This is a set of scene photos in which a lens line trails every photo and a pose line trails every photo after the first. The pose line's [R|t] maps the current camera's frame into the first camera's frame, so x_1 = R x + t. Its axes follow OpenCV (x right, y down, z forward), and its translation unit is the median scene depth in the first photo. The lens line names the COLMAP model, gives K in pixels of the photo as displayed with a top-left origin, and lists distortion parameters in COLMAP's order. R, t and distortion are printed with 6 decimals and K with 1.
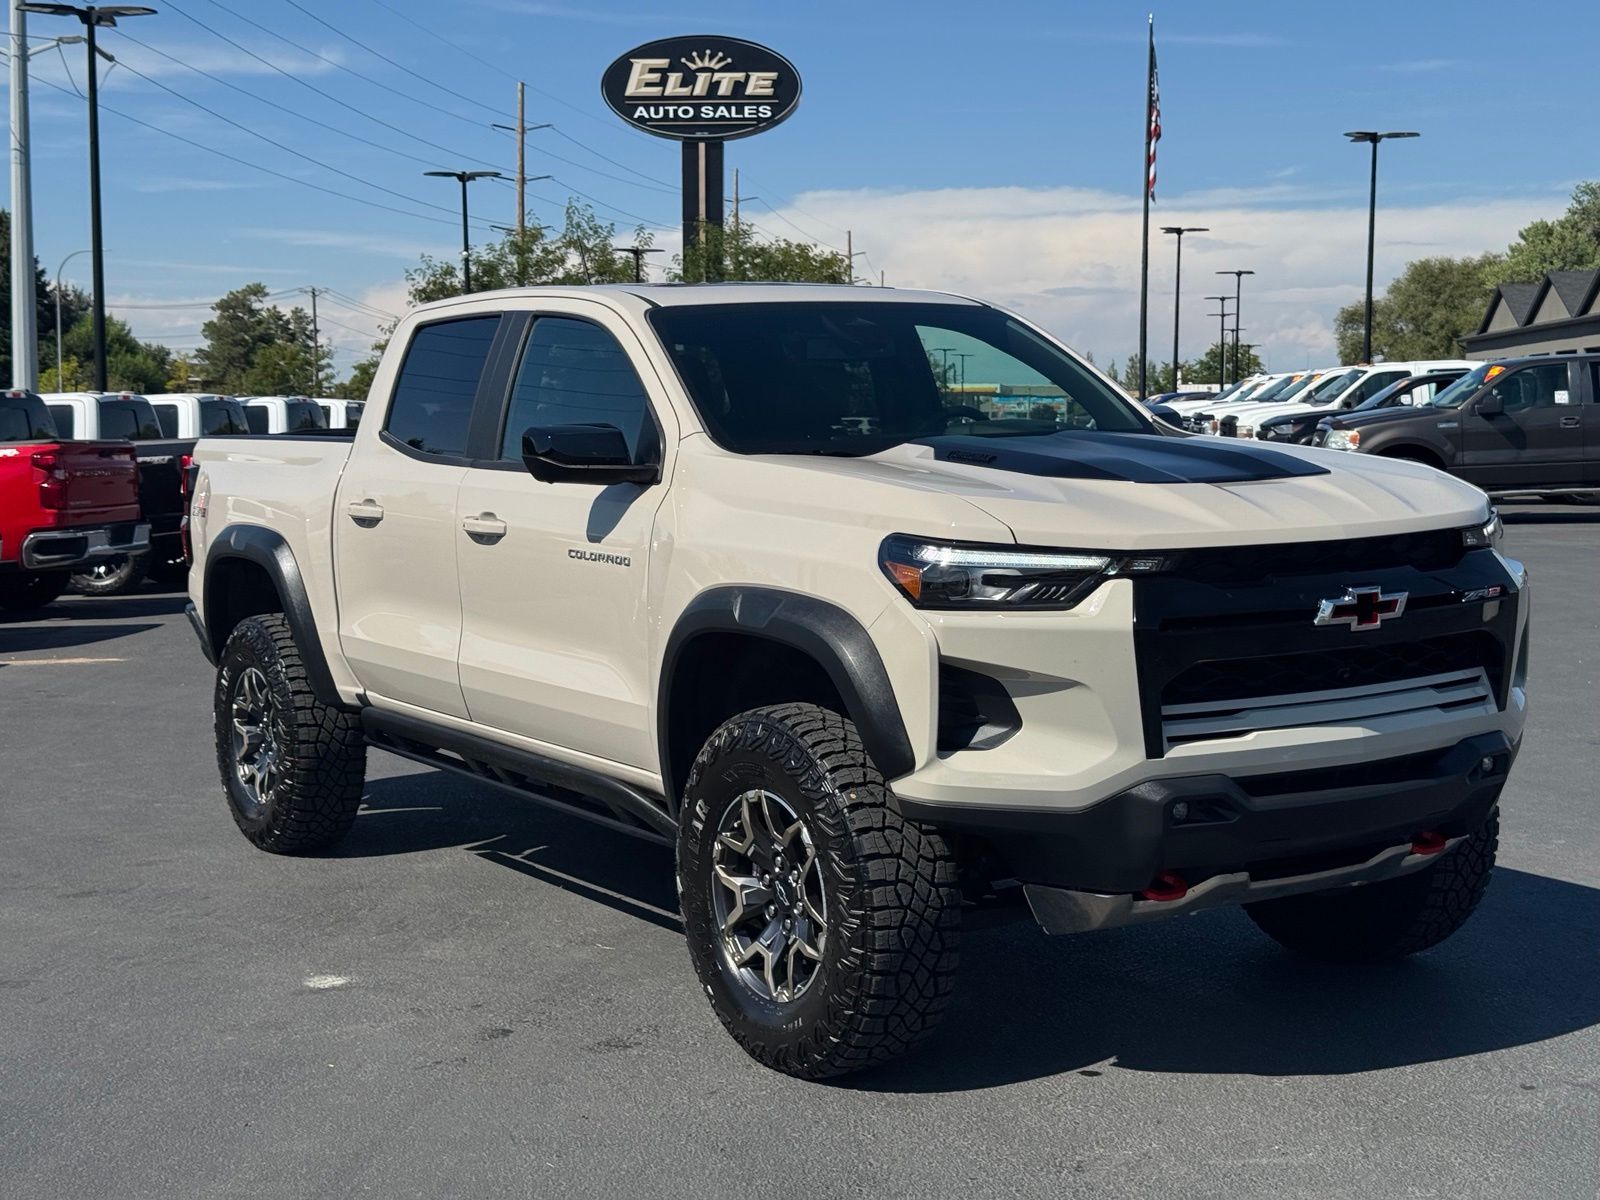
lens RADIAL K [[2258.7, 0, 814.9], [0, 2258.7, 618.2], [0, 0, 1]] dist [0.147228, -0.115418]
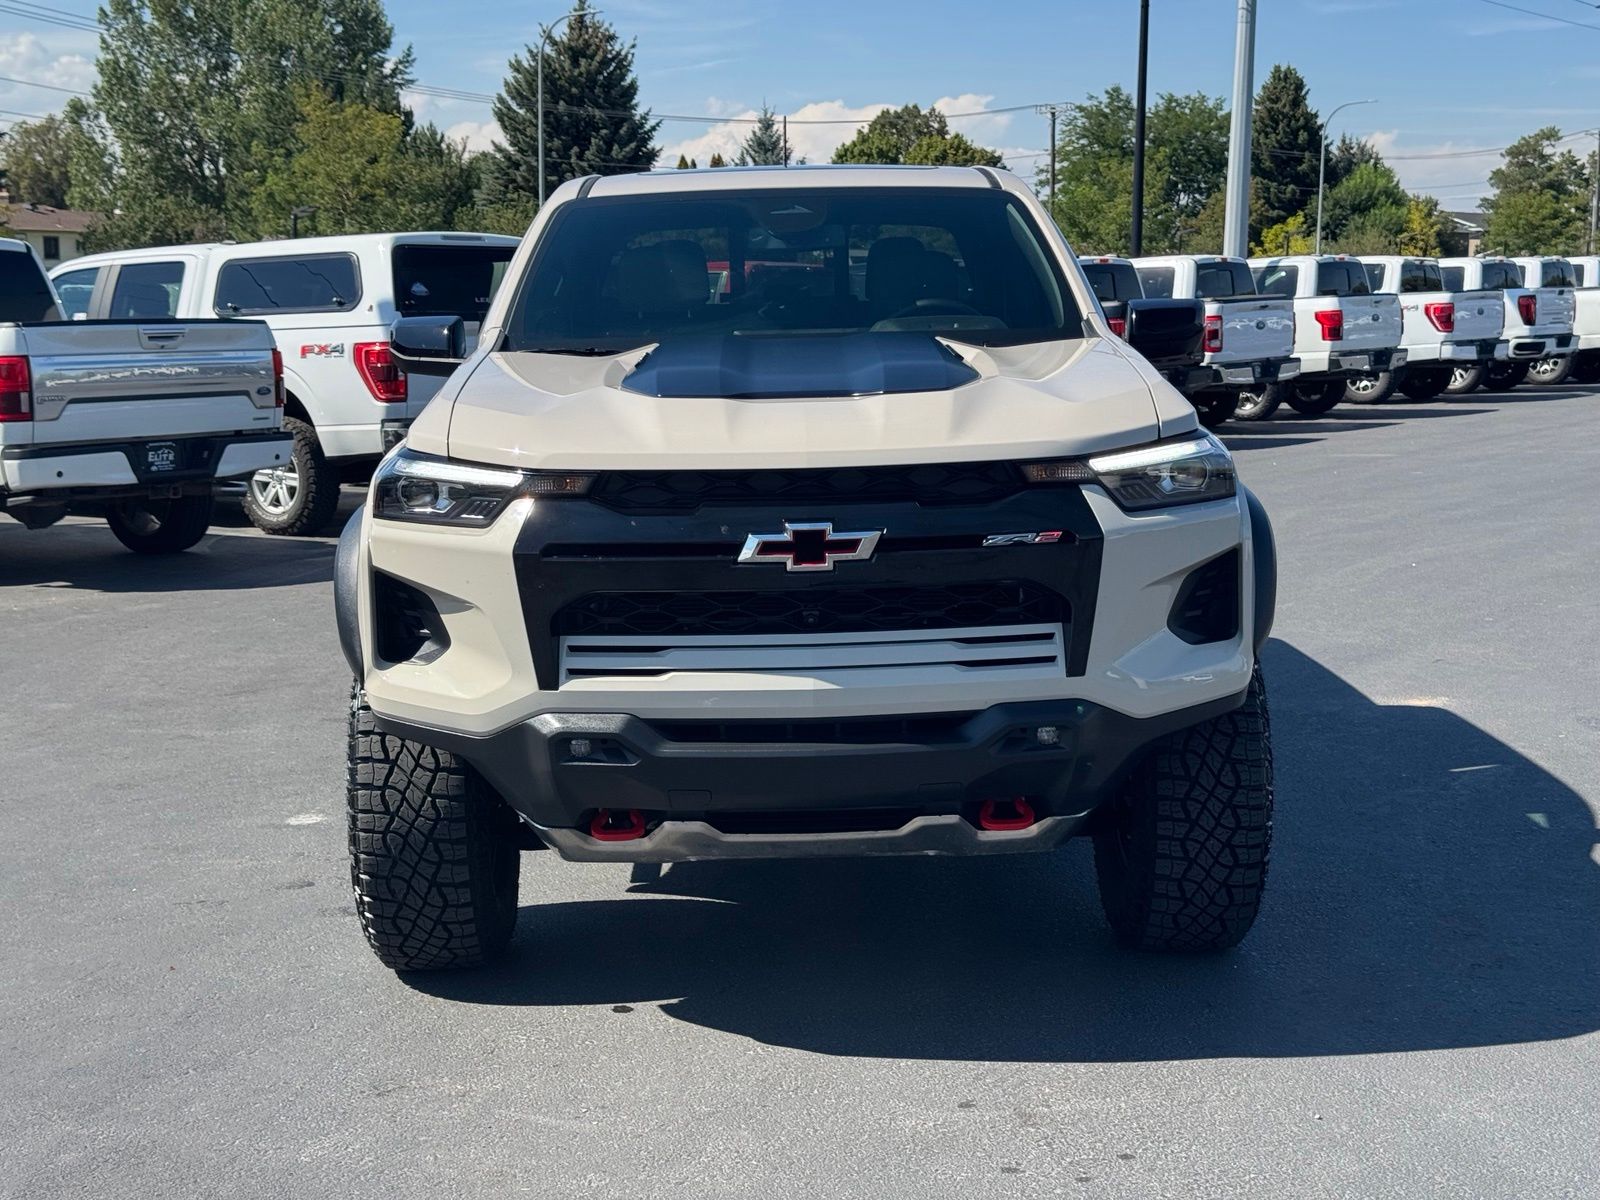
lens RADIAL K [[2258.7, 0, 814.9], [0, 2258.7, 618.2], [0, 0, 1]] dist [0.147228, -0.115418]
pose [[0.850081, 0.083339, -0.520016, 0.668170], [-0.049839, 0.995699, 0.078101, -0.043246], [0.524289, -0.040475, 0.850578, 0.230981]]
